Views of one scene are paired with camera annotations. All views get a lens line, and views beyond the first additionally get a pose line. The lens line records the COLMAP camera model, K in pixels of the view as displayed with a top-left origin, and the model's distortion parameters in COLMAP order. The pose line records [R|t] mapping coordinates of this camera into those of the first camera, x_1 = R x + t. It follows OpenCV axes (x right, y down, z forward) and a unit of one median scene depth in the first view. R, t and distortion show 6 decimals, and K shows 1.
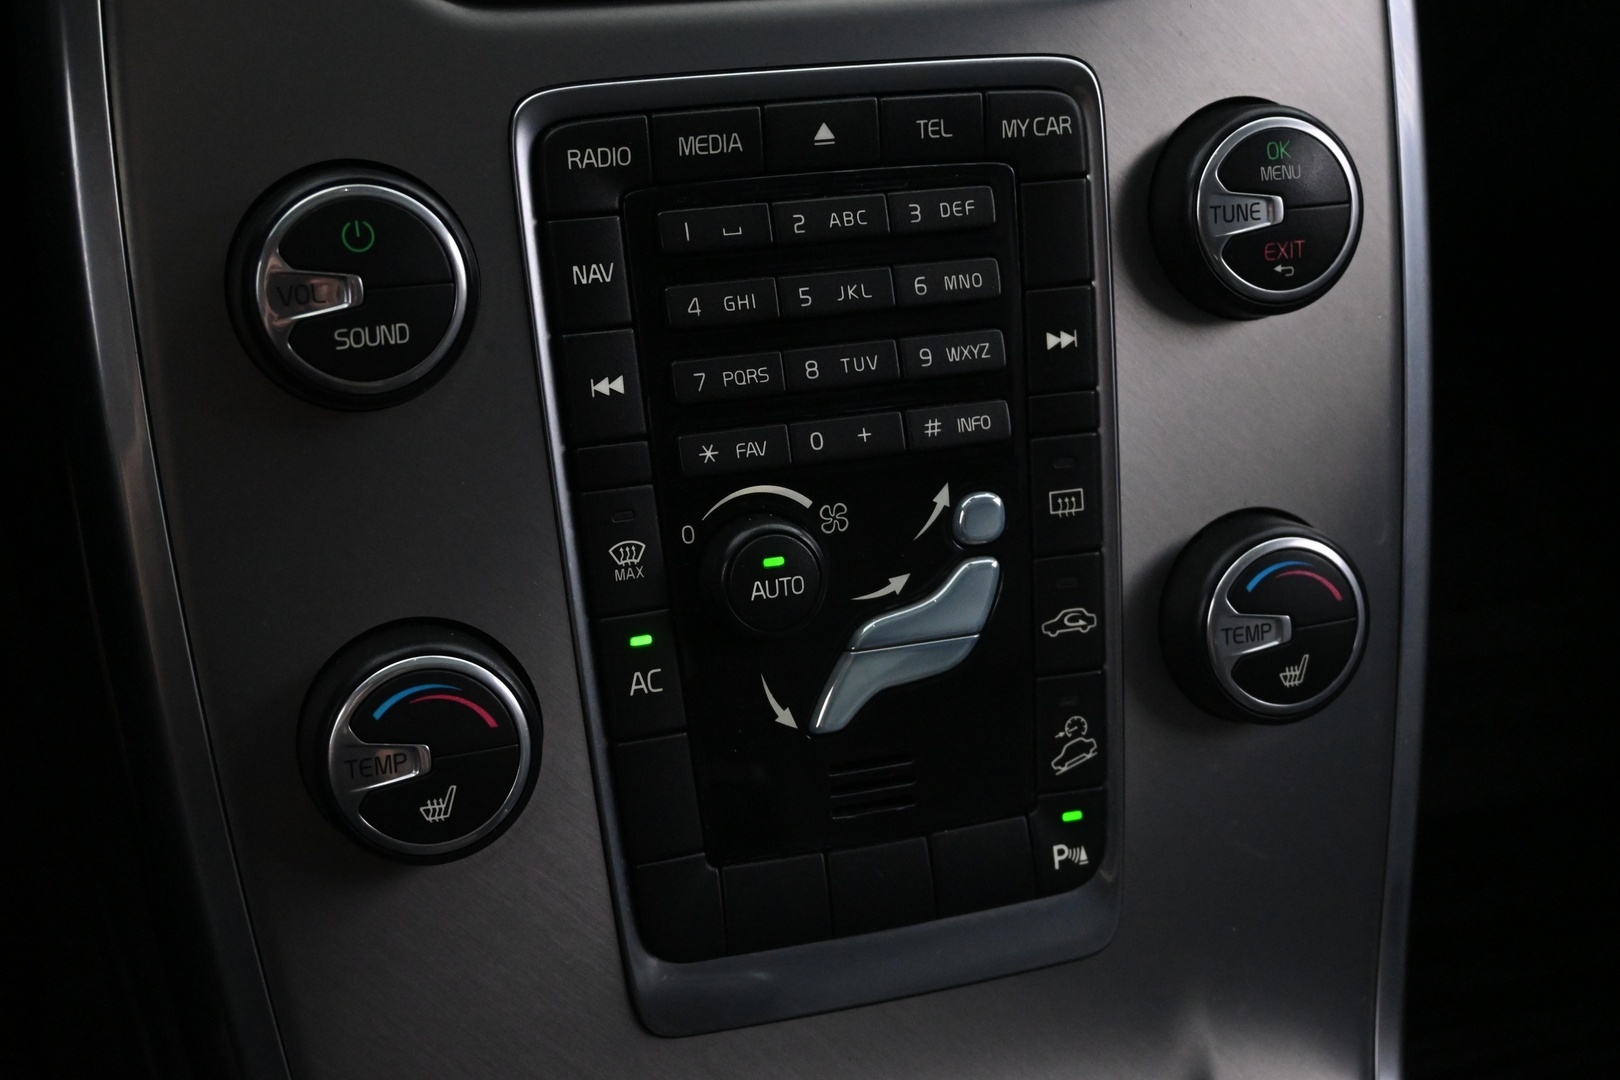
lens RADIAL K [[2229.4, 0, 808.9], [0, 2229.4, 541.2], [0, 0, 1]] dist [0.013690, 0.000000]
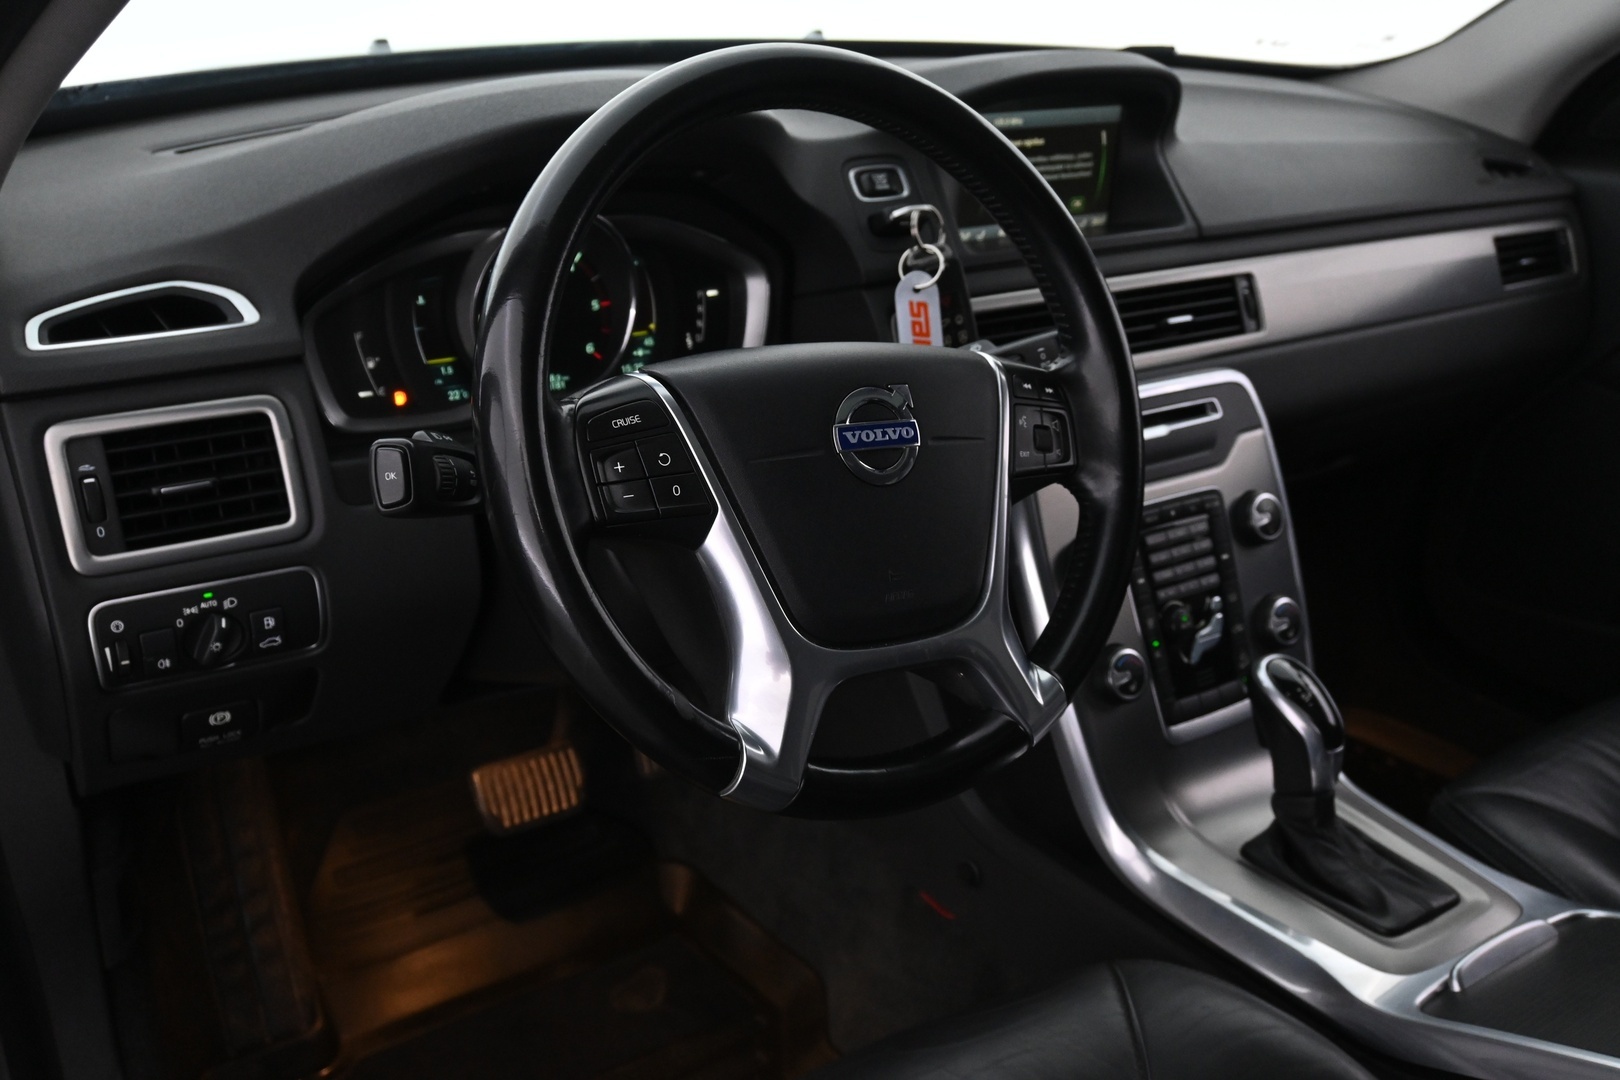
lens RADIAL K [[1599.8, 0, 814.5], [0, 1599.8, 546.0], [0, 0, 1]] dist [-0.000264, 0.000000]
pose [[0.960498, -0.127019, 0.247607, -1.310347], [0.160203, 0.979913, -0.118764, 0.112898], [-0.227548, 0.153739, 0.961554, -1.585100]]
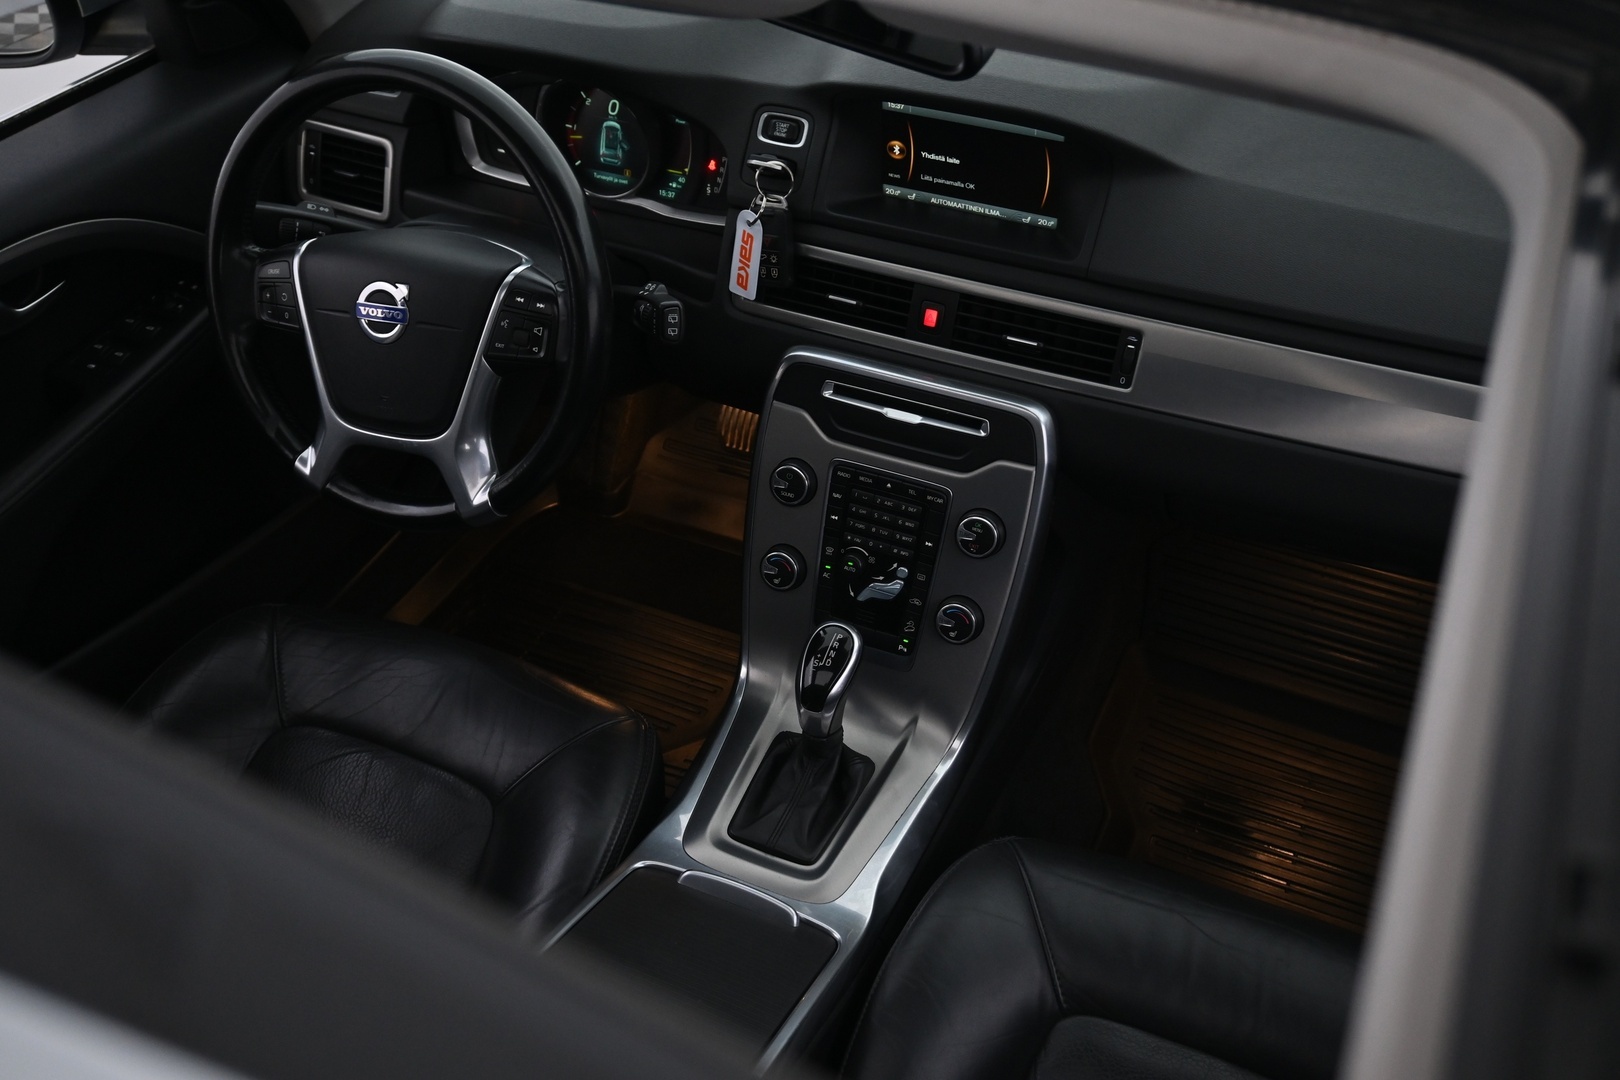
lens RADIAL K [[1490.5, 0, 809.4], [0, 1490.5, 534.1], [0, 0, 1]] dist [0.005342, 0.000000]
pose [[0.723757, 0.402718, -0.560351, 1.660241], [-0.298317, 0.914838, 0.272174, -0.878737], [0.622240, -0.029826, 0.782258, -1.541776]]
